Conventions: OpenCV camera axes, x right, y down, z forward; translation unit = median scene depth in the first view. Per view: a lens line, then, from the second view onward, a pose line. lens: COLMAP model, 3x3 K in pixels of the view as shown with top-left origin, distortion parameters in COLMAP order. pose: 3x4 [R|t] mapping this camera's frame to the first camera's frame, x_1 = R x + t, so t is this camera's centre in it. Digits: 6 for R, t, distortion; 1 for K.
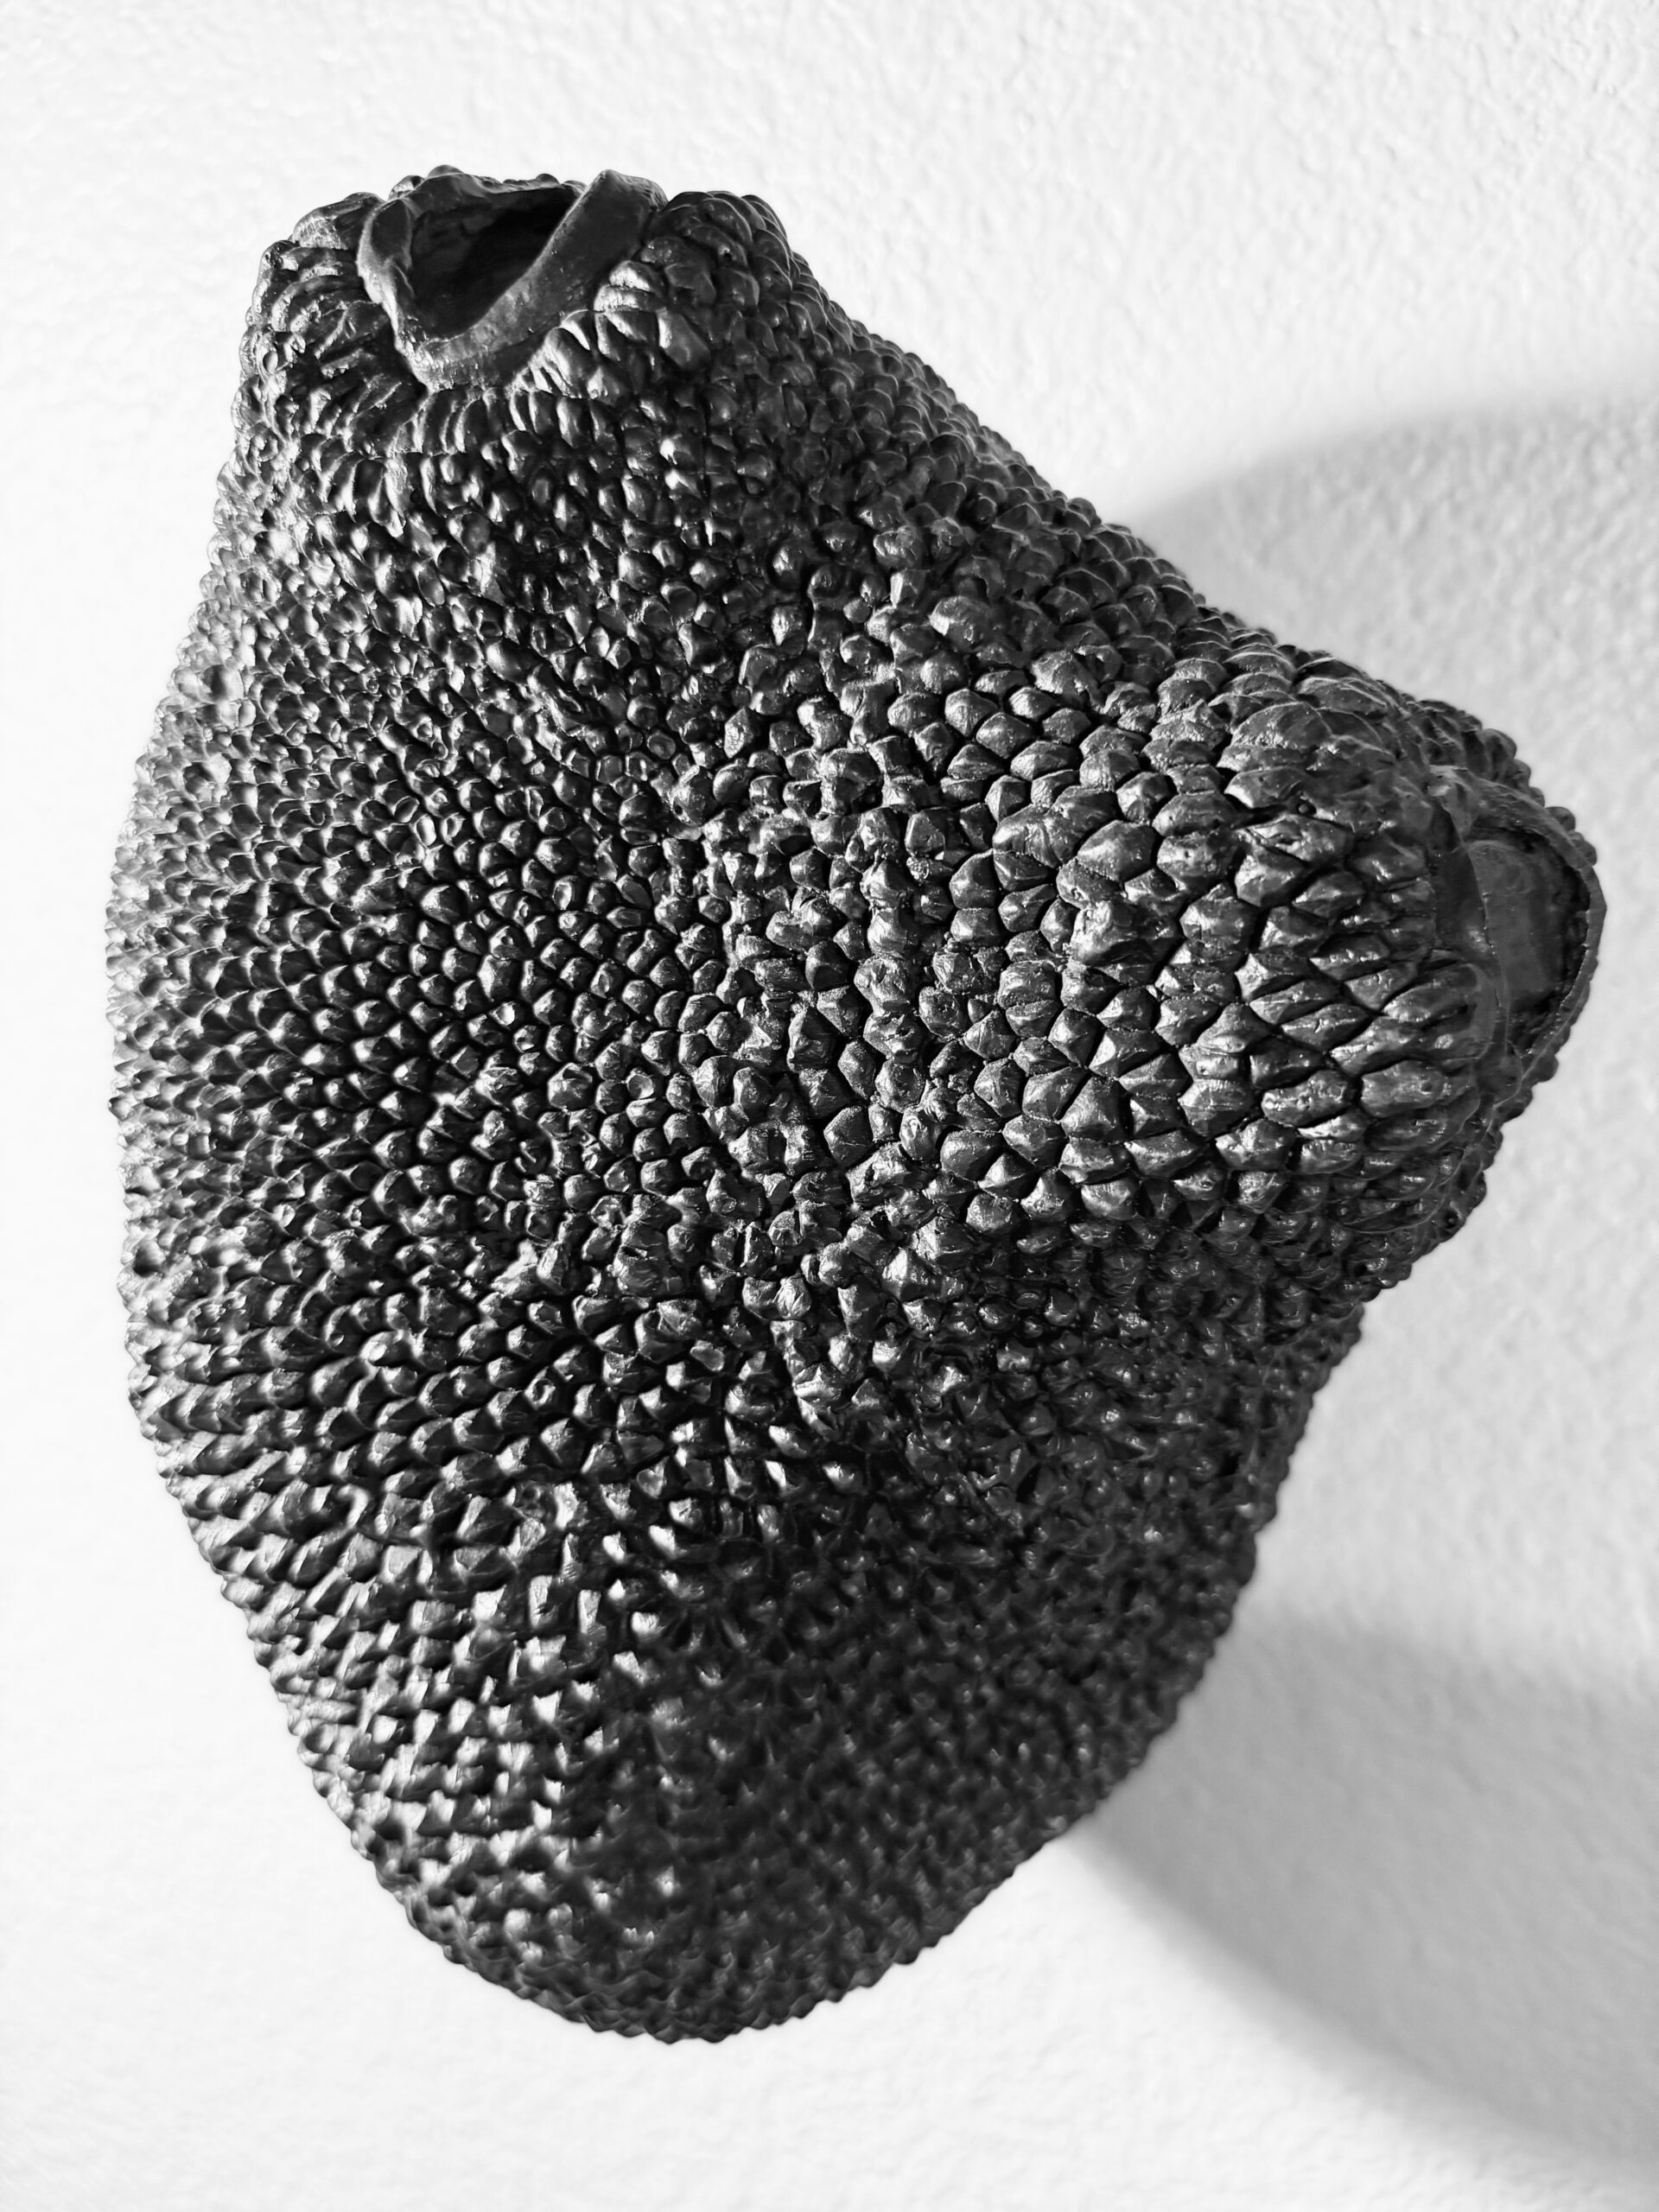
lens RADIAL K [[1638.8, 0, 827.9], [0, 1638.8, 1091.2], [0, 0, 1]] dist [0.001430, -0.001088]
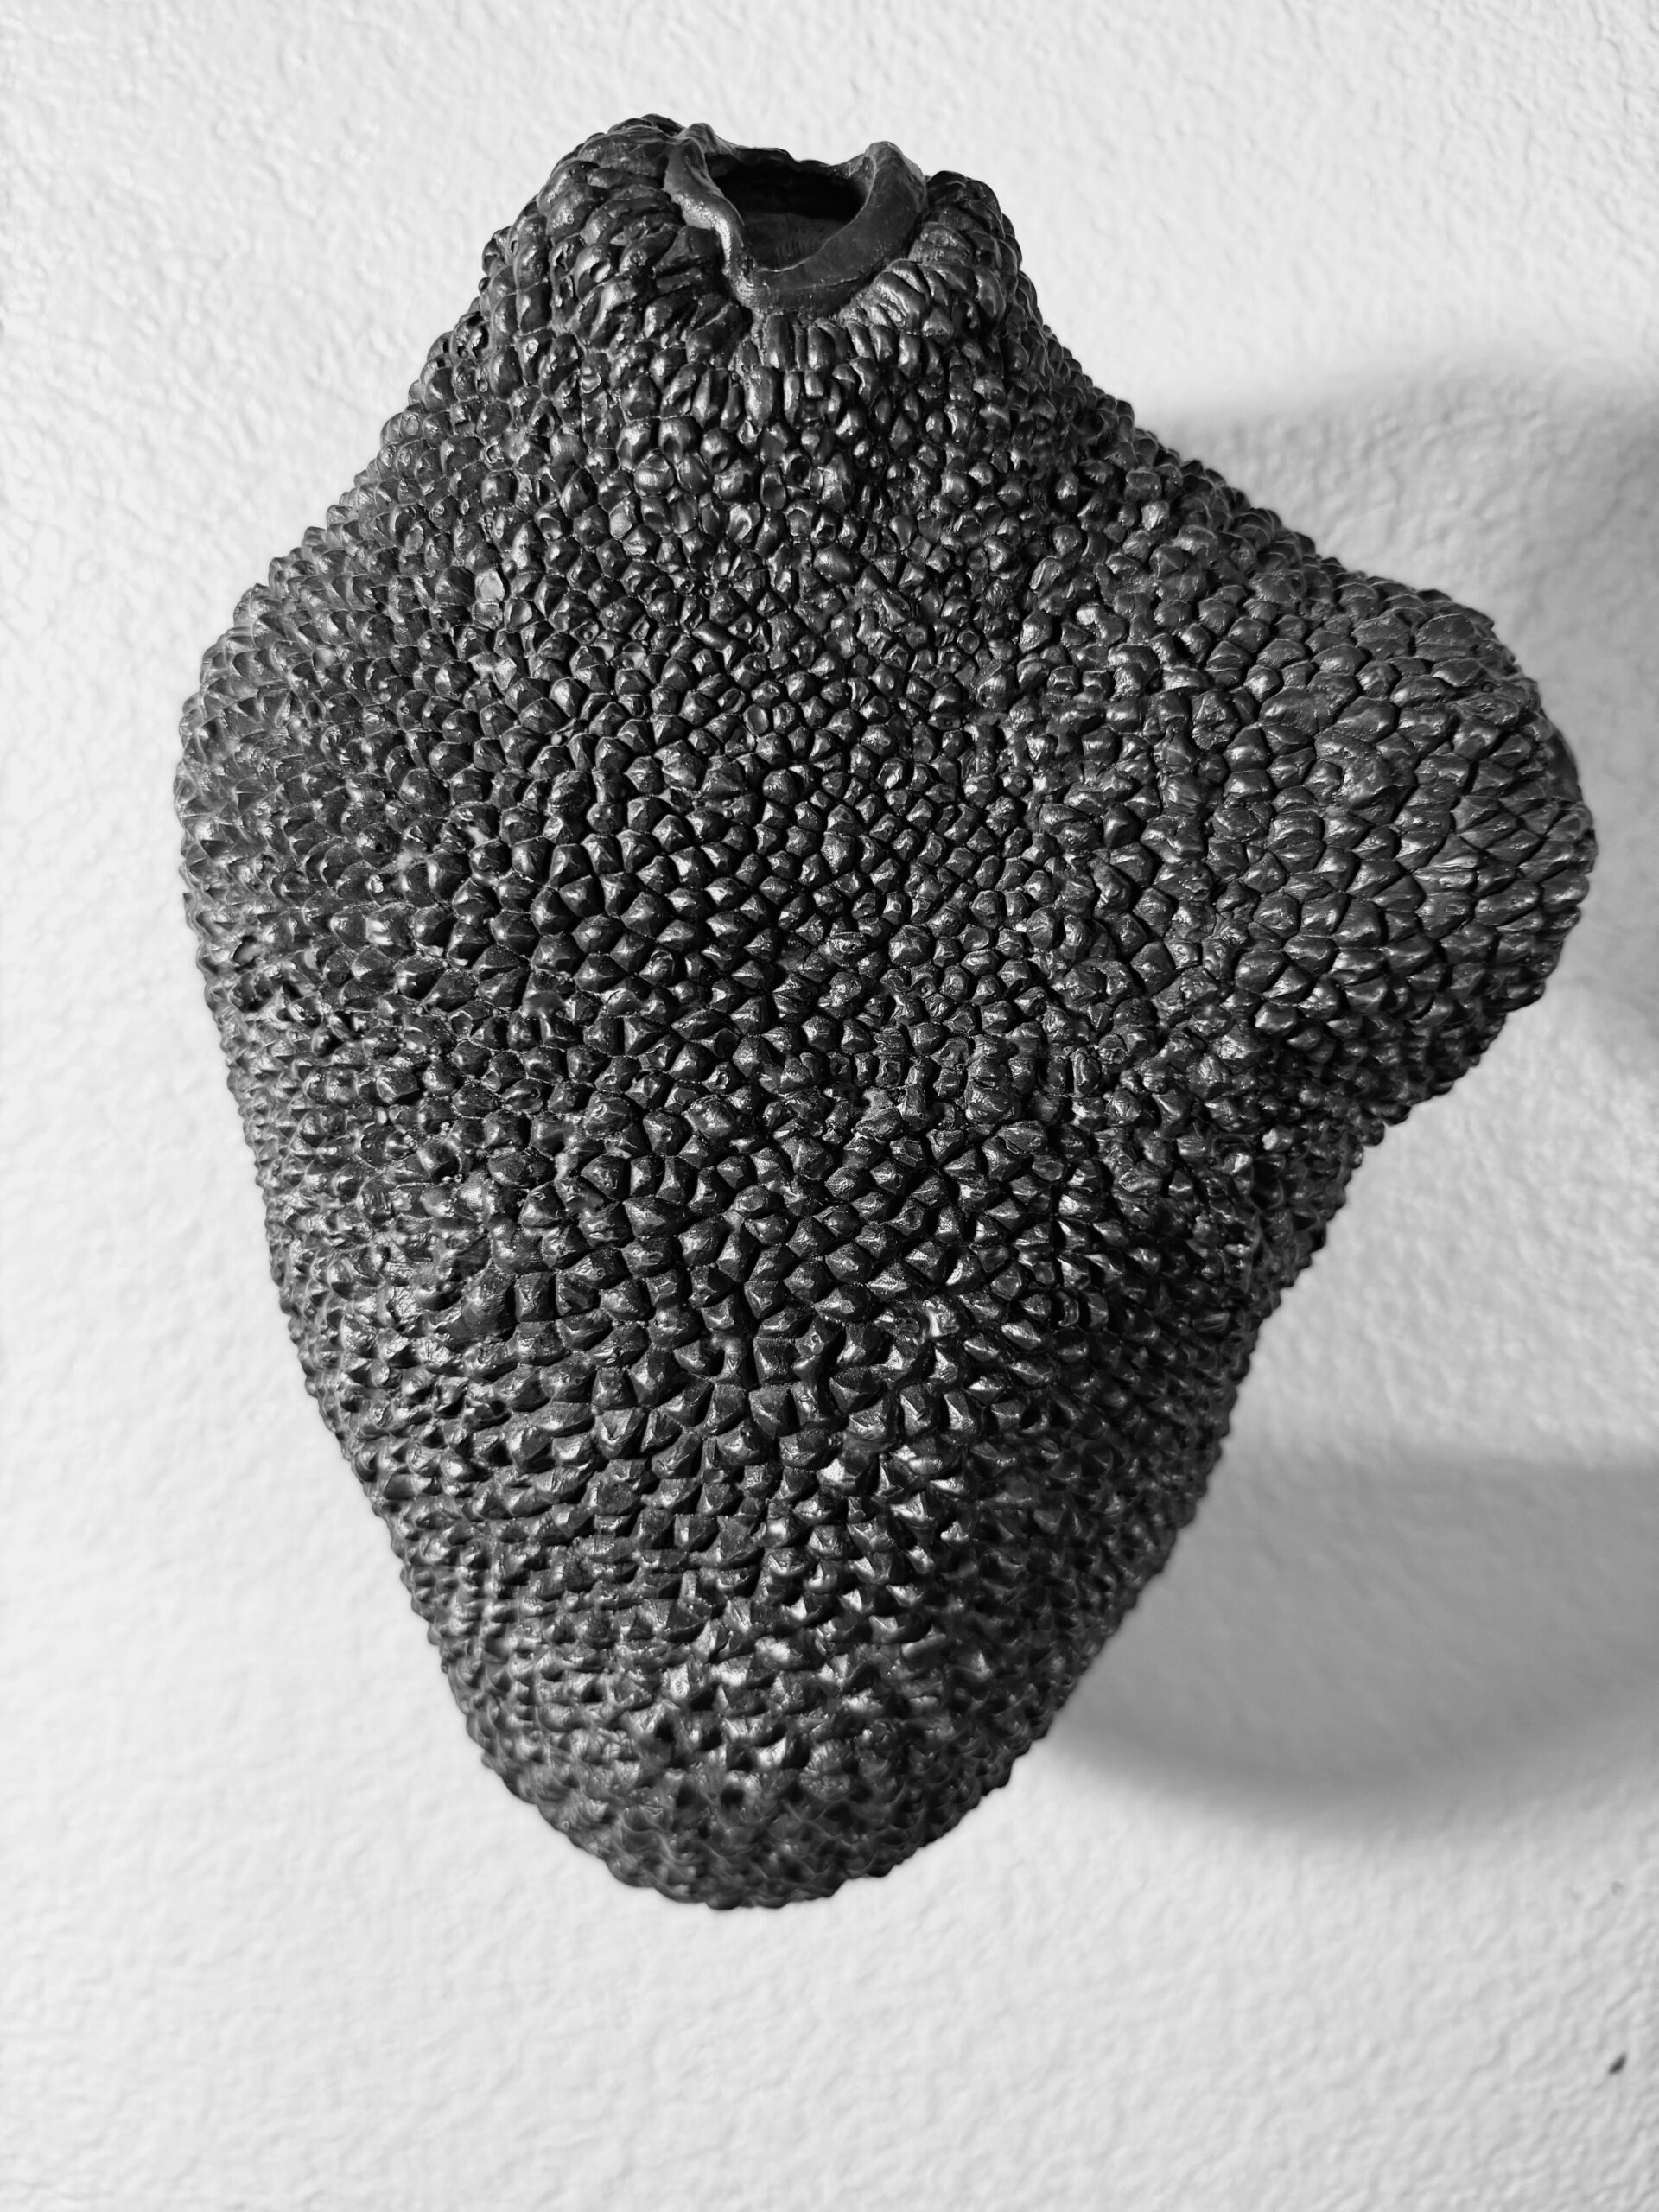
lens RADIAL K [[1638.8, 0, 814.0], [0, 1638.8, 1118.4], [0, 0, 1]] dist [0.001430, -0.001088]
pose [[0.916227, -0.089120, 0.390622, -0.675343], [0.097946, 0.995188, -0.002687, 0.113303], [-0.388503, 0.040722, 0.920547, -0.005136]]
